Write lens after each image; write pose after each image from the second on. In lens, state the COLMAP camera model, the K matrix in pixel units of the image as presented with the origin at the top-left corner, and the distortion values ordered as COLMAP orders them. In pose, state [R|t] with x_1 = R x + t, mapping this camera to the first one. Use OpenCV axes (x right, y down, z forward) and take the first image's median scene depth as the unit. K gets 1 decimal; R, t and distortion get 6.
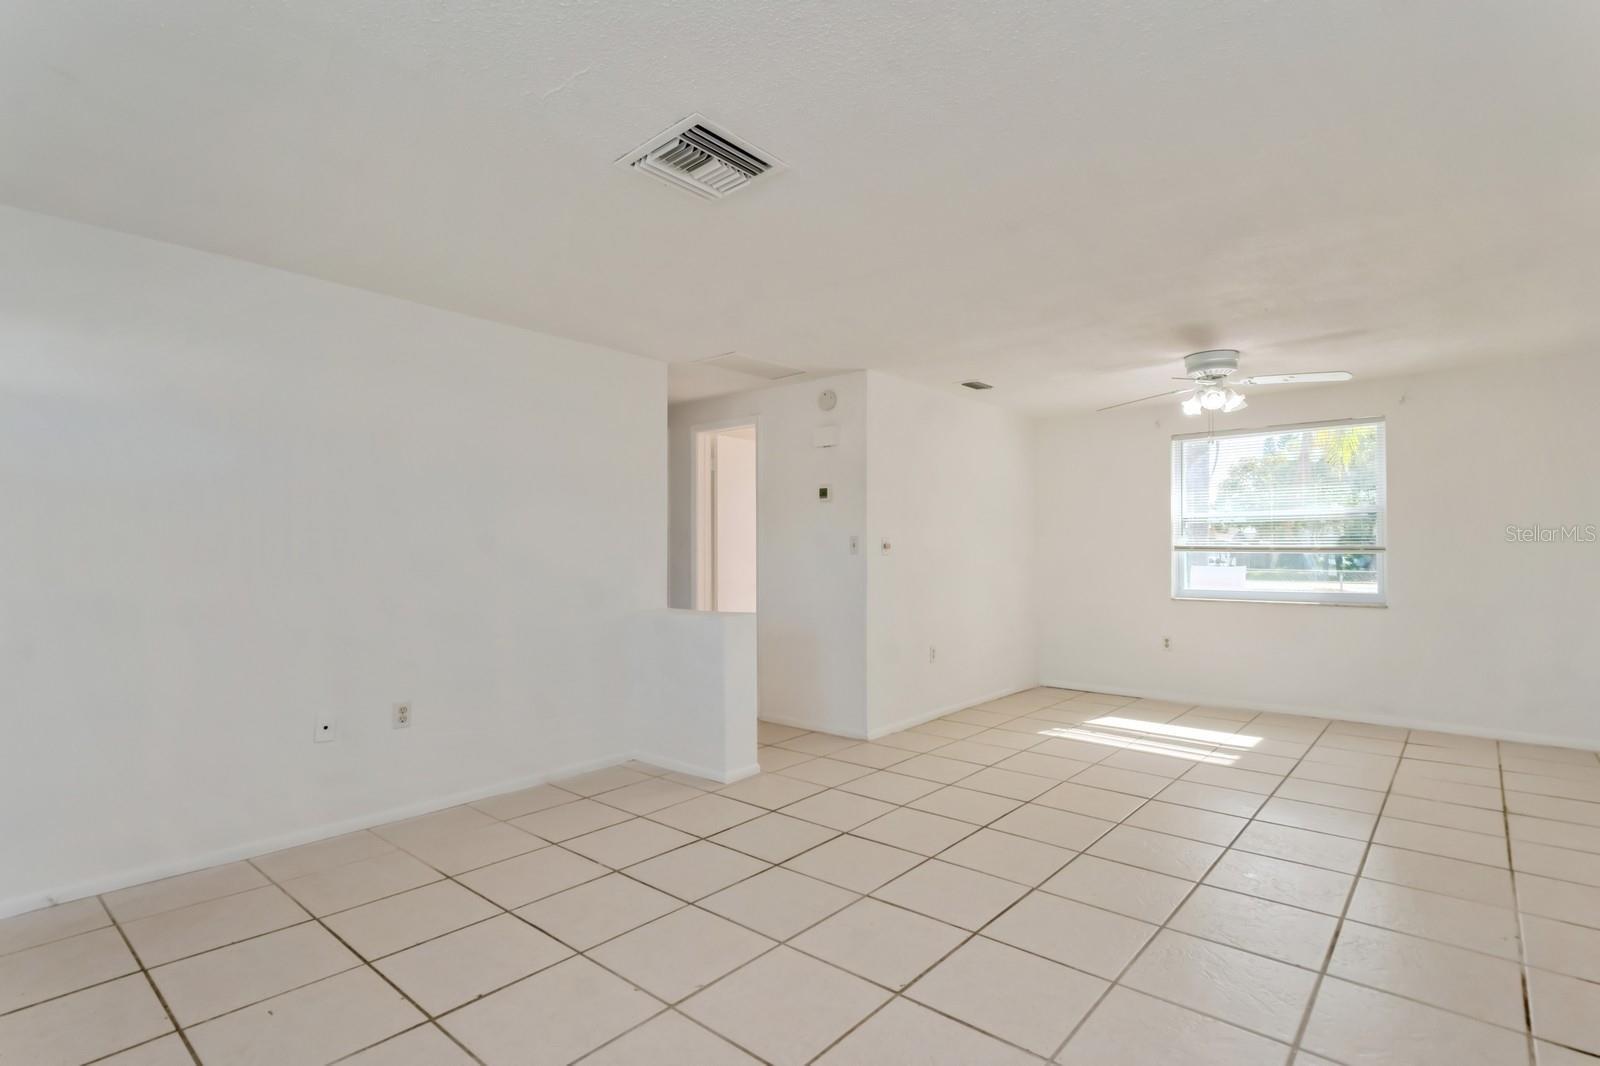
lens RADIAL K [[765.9, 0, 824.3], [0, 765.9, 555.5], [0, 0, 1]] dist [0.009215, -0.000179]
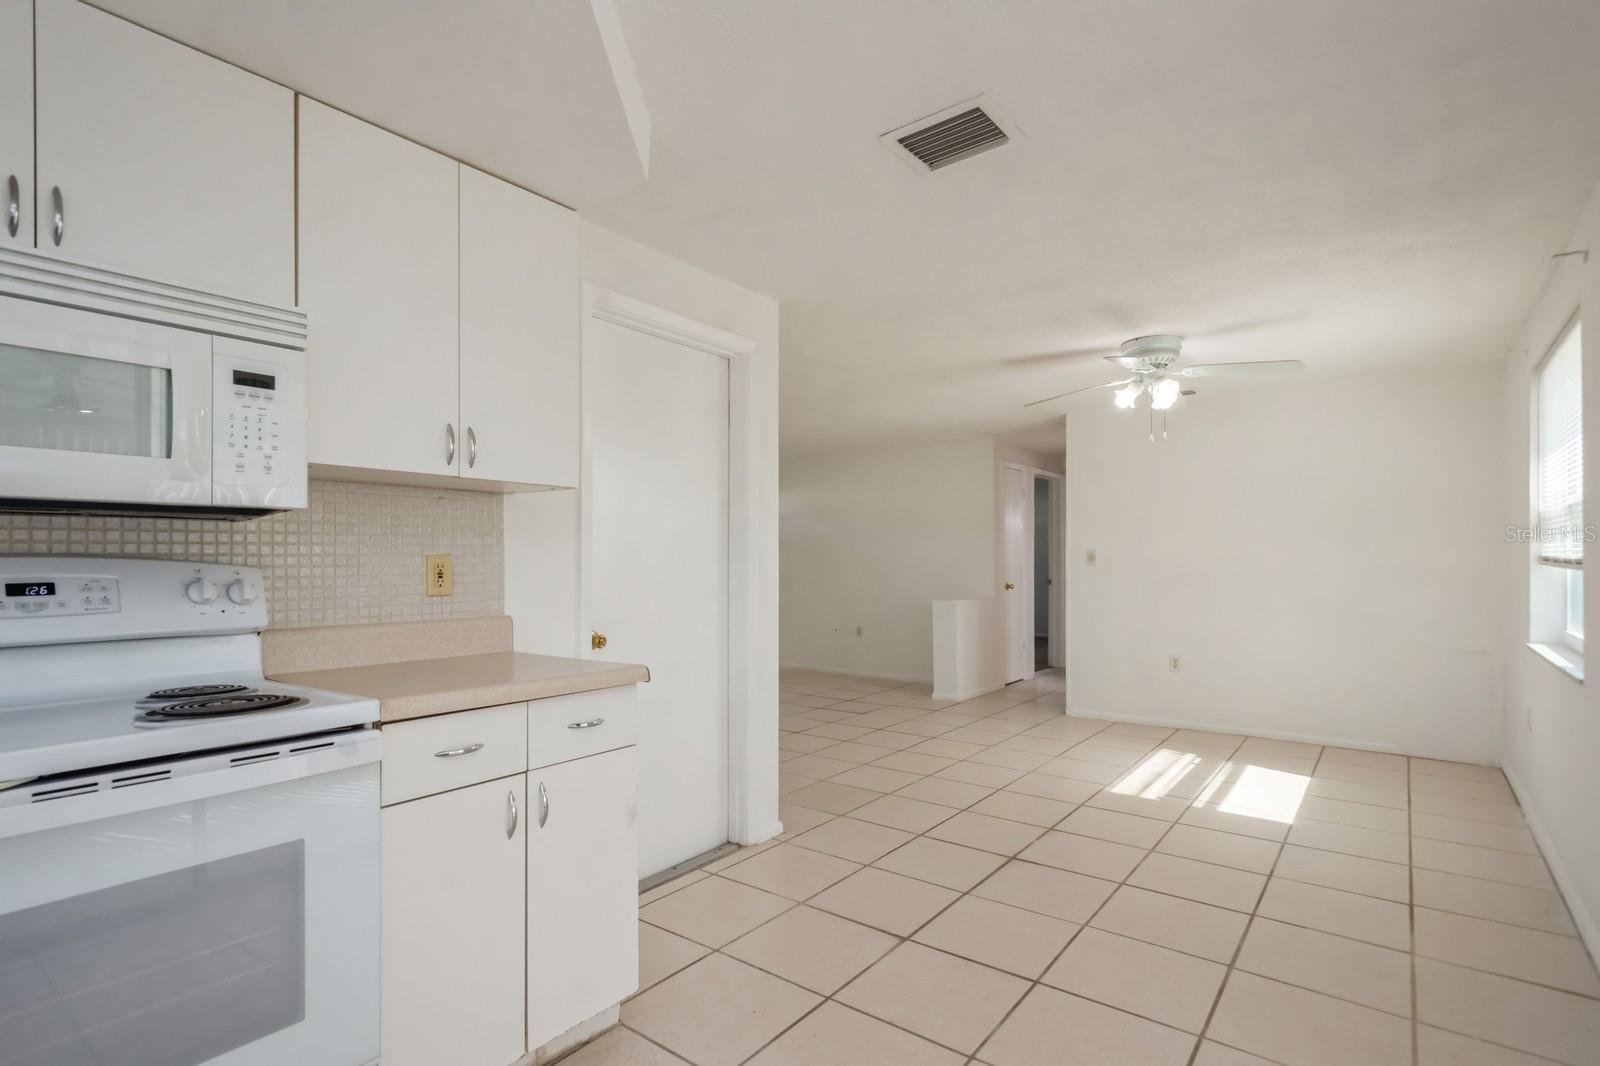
lens RADIAL K [[780.3, 0, 813.4], [0, 780.3, 556.0], [0, 0, 1]] dist [0.015246, -0.000122]
pose [[0.050864, -0.001478, -0.998705, 1.257296], [-0.005607, 0.999983, -0.001765, -0.010374], [0.998690, 0.005690, 0.050855, 0.508382]]
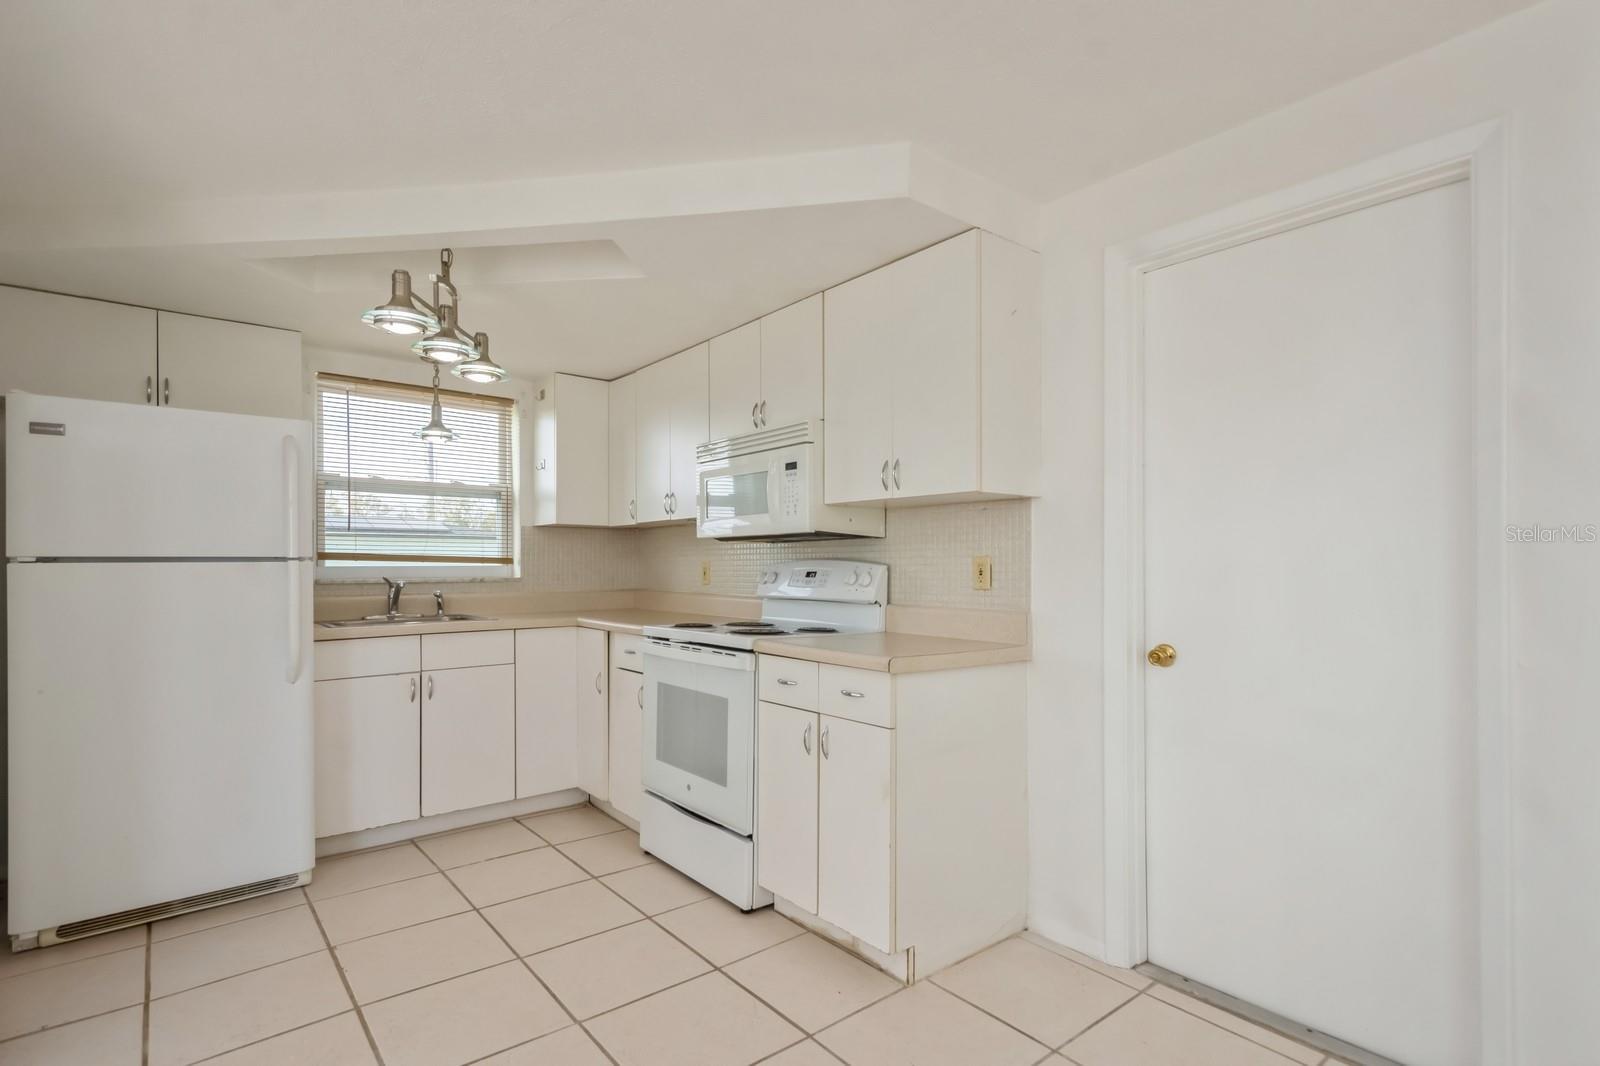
lens RADIAL K [[783.7, 0, 814.6], [0, 783.7, 561.1], [0, 0, 1]] dist [0.025356, -0.011938]
pose [[-0.983625, 0.005550, 0.180143, 0.811170], [0.005787, 0.999983, 0.000790, -0.008332], [-0.180135, 0.001819, -0.983640, 0.879063]]
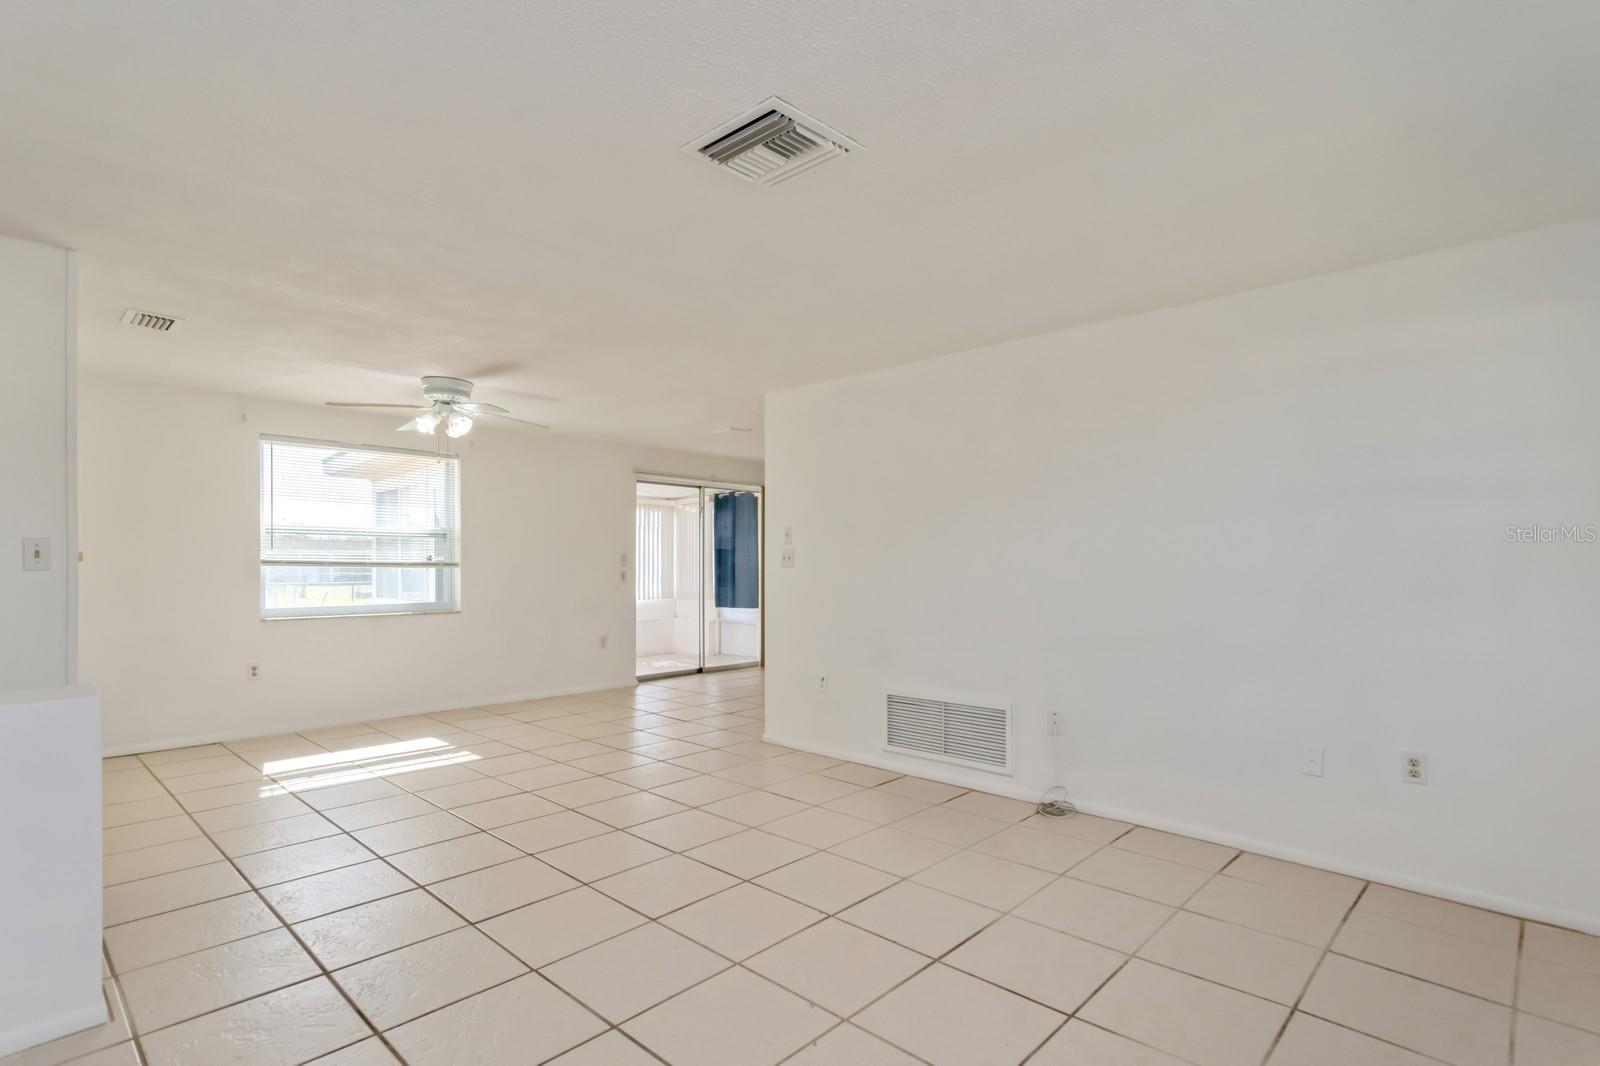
lens RADIAL K [[769.8, 0, 808.7], [0, 769.8, 568.4], [0, 0, 1]] dist [0.016646, -0.001476]
pose [[0.053719, -0.001767, 0.998555, -0.484251], [0.003858, 0.999991, 0.001562, -0.001555], [-0.998549, 0.003769, 0.053725, 0.399477]]
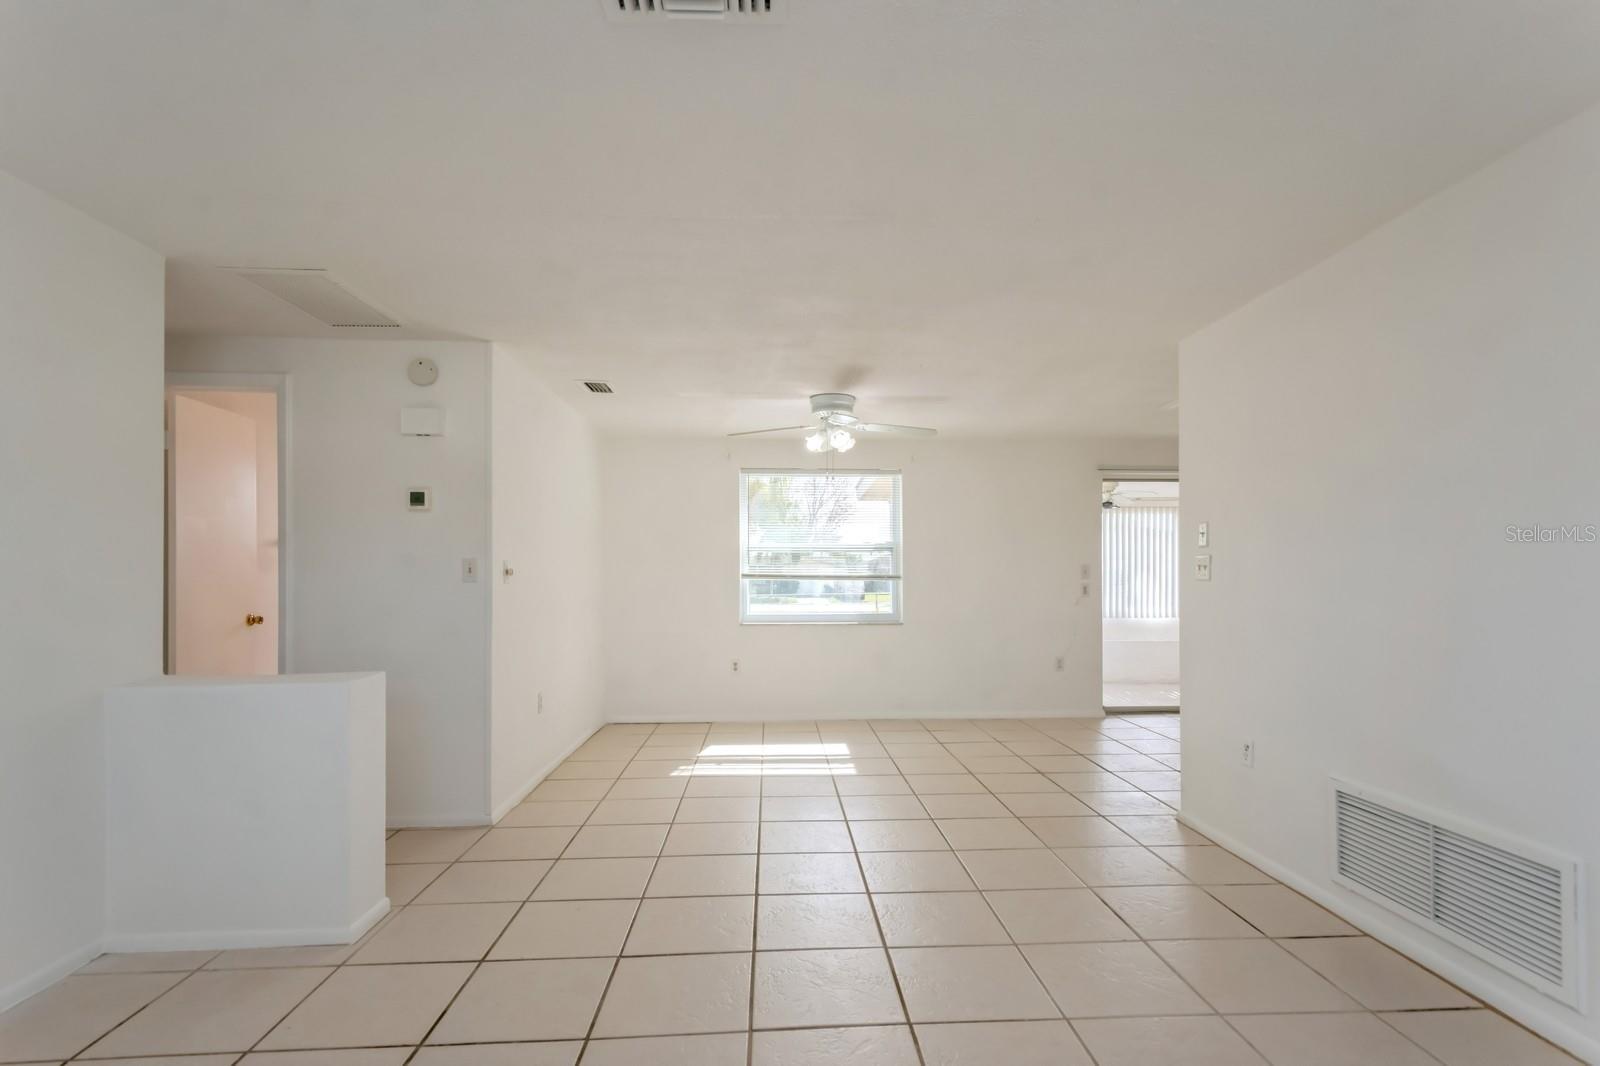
lens RADIAL K [[759.0, 0, 814.2], [0, 759.0, 576.8], [0, 0, 1]] dist [0.027673, -0.011044]
pose [[0.729558, 0.002802, 0.683913, -0.222326], [0.002835, 0.999971, -0.007121, -0.000530], [-0.683913, 0.007134, 0.729529, 0.211785]]
